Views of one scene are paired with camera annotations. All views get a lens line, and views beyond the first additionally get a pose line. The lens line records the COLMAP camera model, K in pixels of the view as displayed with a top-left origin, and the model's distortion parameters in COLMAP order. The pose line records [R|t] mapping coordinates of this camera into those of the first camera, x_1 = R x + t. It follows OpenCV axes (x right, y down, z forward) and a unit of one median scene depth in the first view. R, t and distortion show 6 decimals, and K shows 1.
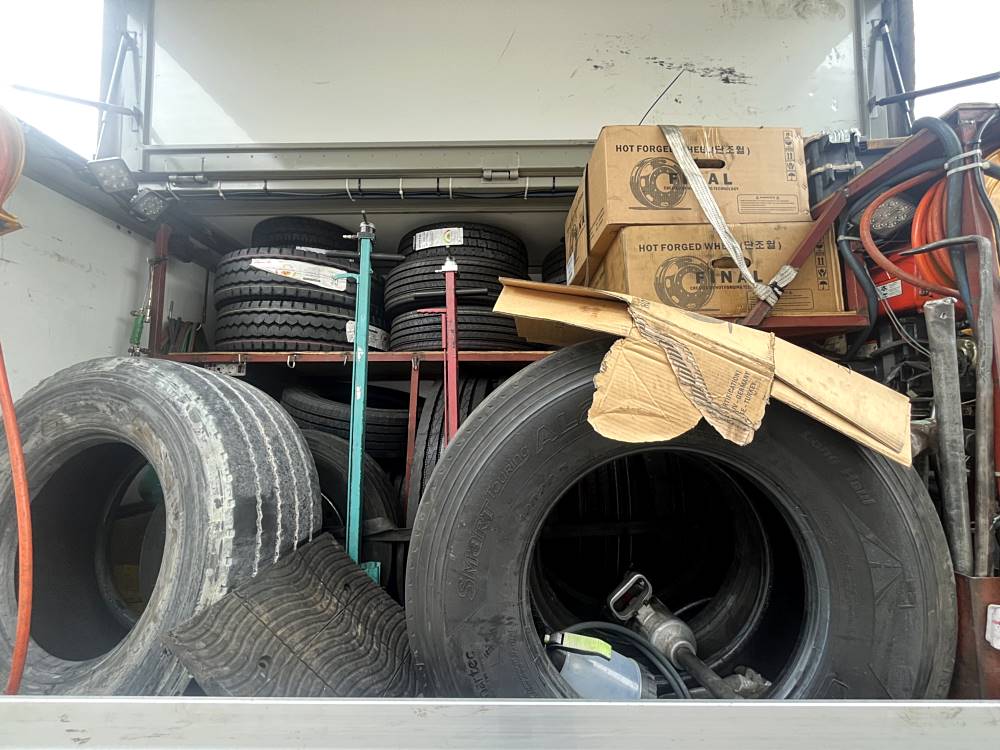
lens RADIAL K [[402.0, 0, 500.7], [0, 402.0, 374.1], [0, 0, 1]] dist [0.000194, 0.000450]
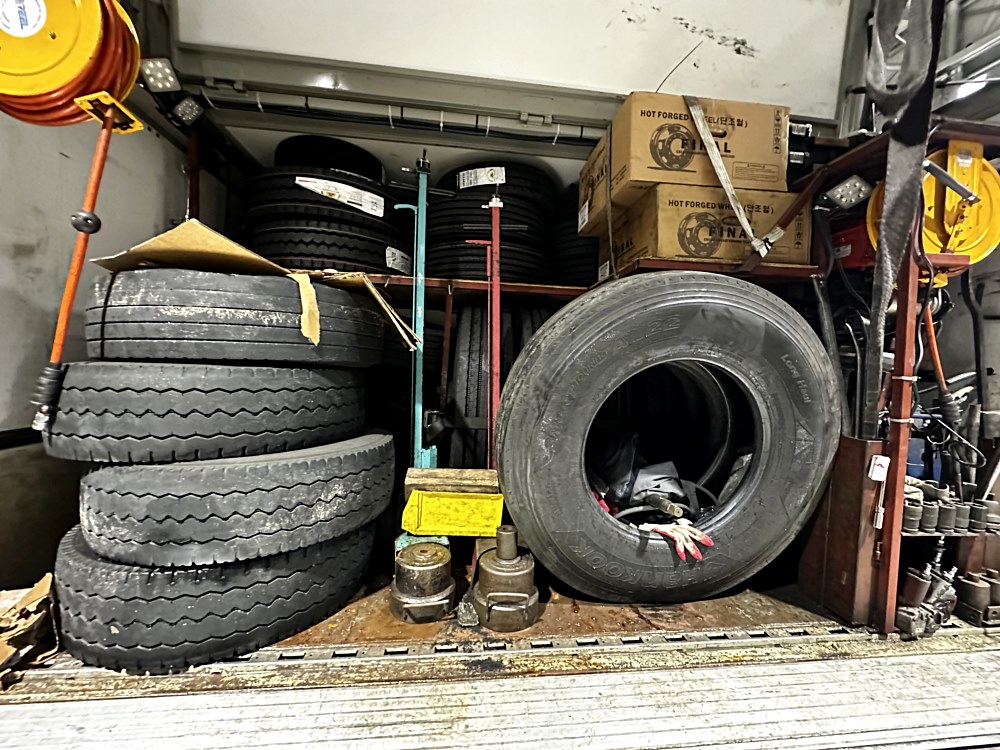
lens RADIAL K [[400.0, 0, 499.4], [0, 400.0, 376.5], [0, 0, 1]] dist [0.008449, -0.000603]
pose [[0.991597, 0.040014, 0.123022, -0.213027], [-0.056457, 0.989477, 0.133223, 0.057518], [-0.116397, -0.139049, 0.983421, -0.162285]]
